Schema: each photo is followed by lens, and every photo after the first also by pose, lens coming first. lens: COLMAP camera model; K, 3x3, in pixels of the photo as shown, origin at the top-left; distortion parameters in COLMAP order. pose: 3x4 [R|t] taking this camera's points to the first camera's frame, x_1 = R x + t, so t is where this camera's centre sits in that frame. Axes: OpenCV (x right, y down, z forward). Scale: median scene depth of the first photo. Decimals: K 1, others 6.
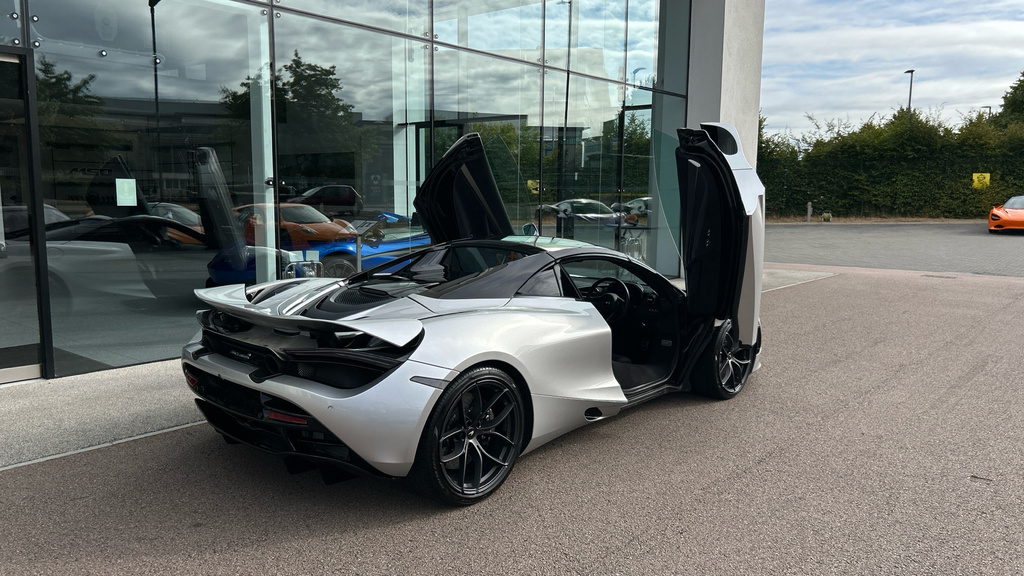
lens RADIAL K [[782.6, 0, 512.0], [0, 782.6, 288.0], [0, 0, 1]] dist [0.047769, -0.057471]
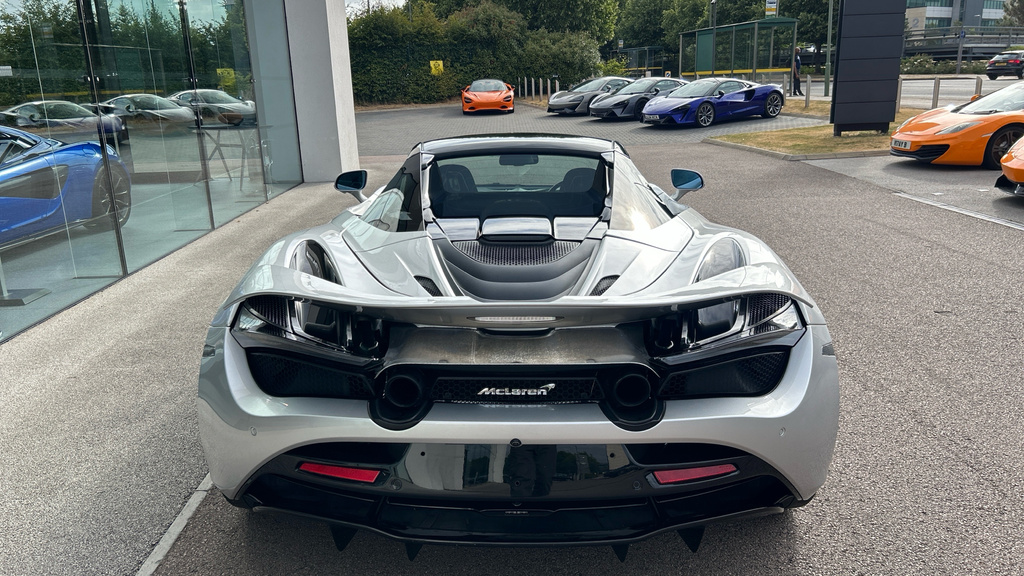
lens RADIAL K [[780.5, 0, 512.2], [0, 780.5, 293.8], [0, 0, 1]] dist [0.054930, -0.078439]
pose [[0.755258, -0.203756, 0.622952, -0.548553], [0.116723, 0.977071, 0.178068, -0.061720], [-0.644951, -0.061774, 0.761724, 0.495389]]
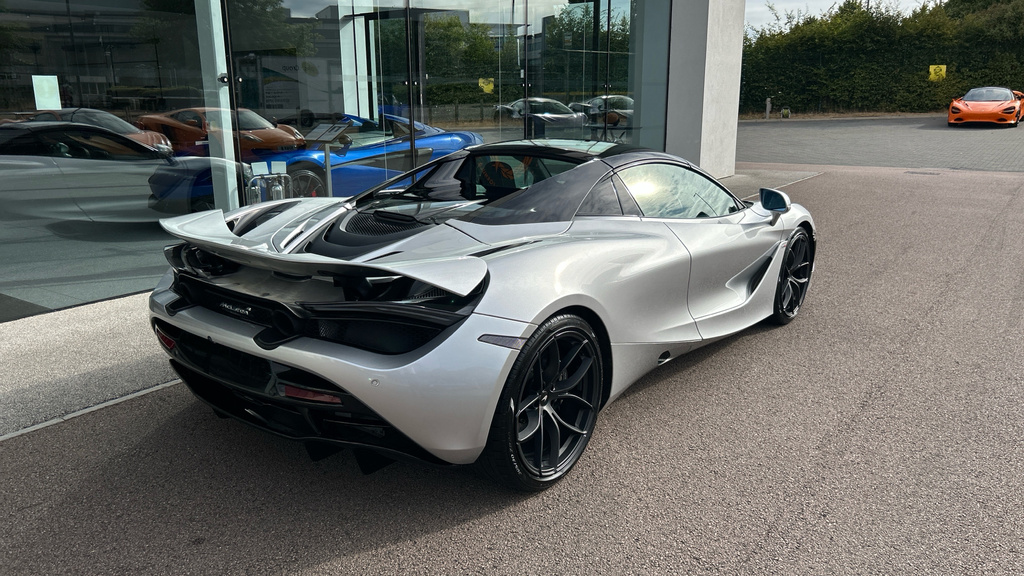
lens RADIAL K [[782.6, 0, 512.0], [0, 782.6, 288.0], [0, 0, 1]] dist [0.047769, -0.057471]
pose [[0.996892, -0.033065, 0.071509, -0.113464], [0.024162, 0.992240, 0.121963, -0.015760], [-0.074987, -0.119856, 0.989955, 0.204672]]
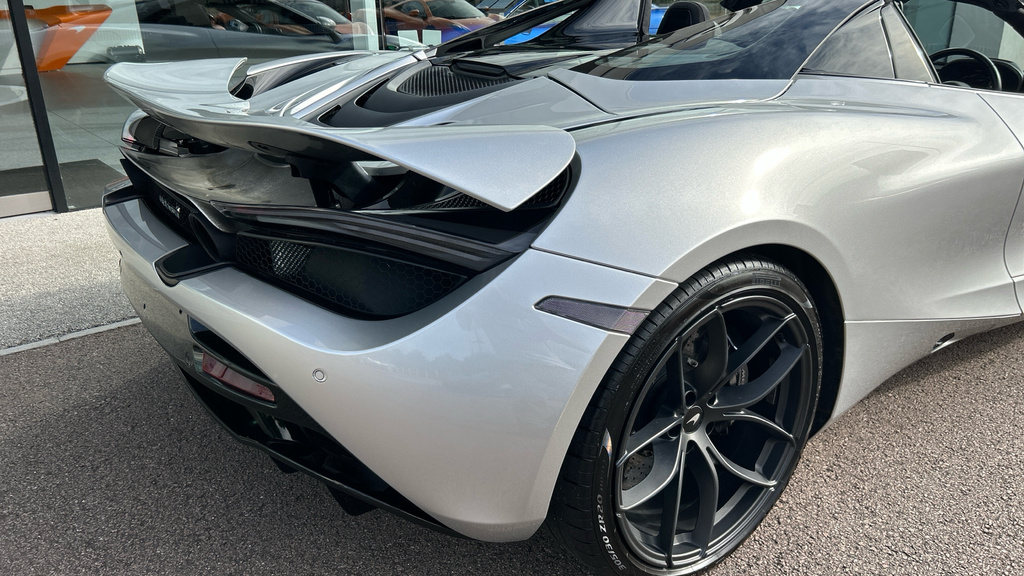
lens RADIAL K [[783.4, 0, 509.6], [0, 783.4, 297.1], [0, 0, 1]] dist [0.044850, -0.052227]
pose [[0.976763, 0.051982, -0.207922, -0.053094], [-0.000486, 0.970675, 0.240396, 0.022981], [0.214321, -0.234709, 0.948145, 0.508672]]
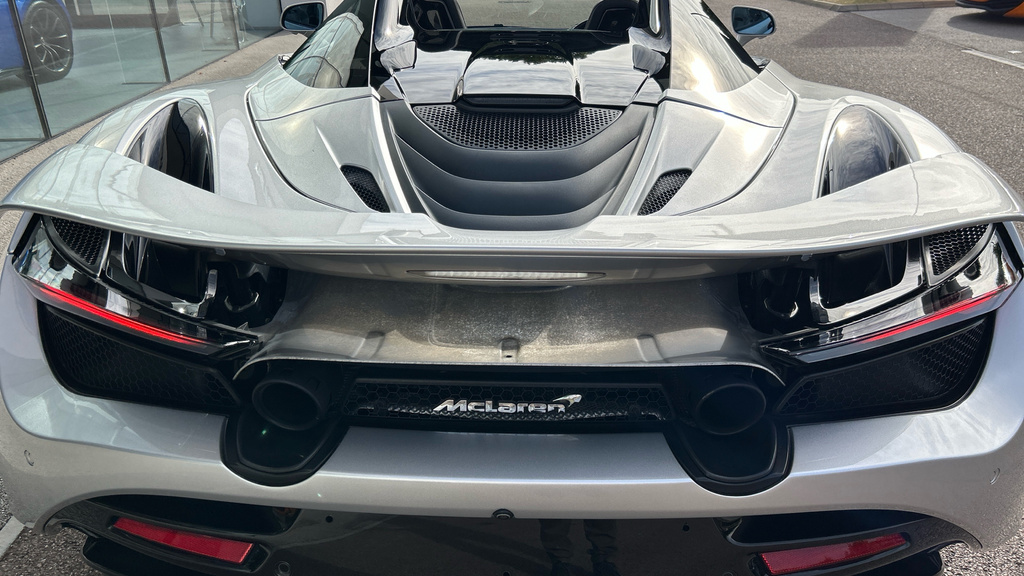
lens RADIAL K [[780.5, 0, 512.2], [0, 780.5, 293.8], [0, 0, 1]] dist [0.054930, -0.078439]
pose [[0.765832, -0.296318, 0.570699, -0.403957], [0.104860, 0.933168, 0.343805, -0.039070], [-0.634434, -0.203453, 0.745721, 0.660262]]
